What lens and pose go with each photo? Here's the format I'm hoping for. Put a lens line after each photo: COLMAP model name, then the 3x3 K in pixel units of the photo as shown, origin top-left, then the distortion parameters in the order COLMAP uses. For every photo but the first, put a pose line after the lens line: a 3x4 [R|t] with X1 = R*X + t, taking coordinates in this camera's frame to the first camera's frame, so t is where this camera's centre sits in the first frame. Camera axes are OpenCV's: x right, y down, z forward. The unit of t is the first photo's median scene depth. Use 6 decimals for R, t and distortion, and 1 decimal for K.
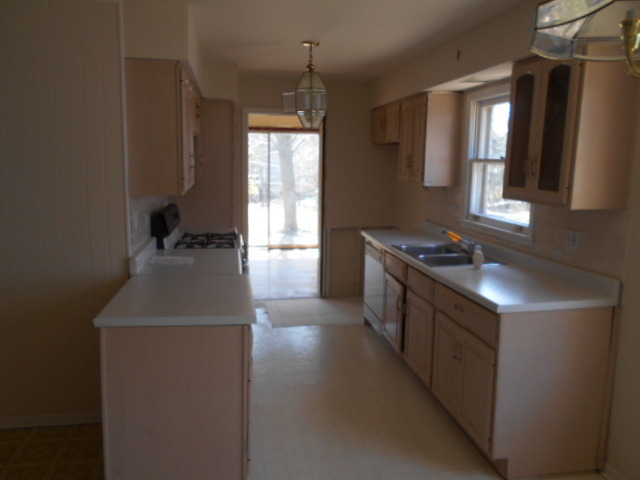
lens RADIAL K [[495.5, 0, 318.6], [0, 495.5, 238.9], [0, 0, 1]] dist [-0.016421, 0.011204]
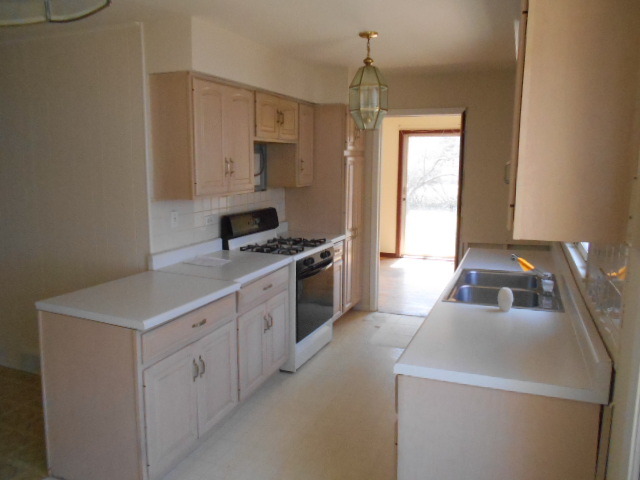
lens RADIAL K [[495.5, 0, 319.6], [0, 495.5, 239.2], [0, 0, 1]] dist [-0.016421, 0.011204]
pose [[0.845828, 0.072322, -0.528530, 0.421266], [-0.077064, 0.996940, 0.013089, -0.031557], [0.527859, 0.029660, 0.848814, 0.208642]]
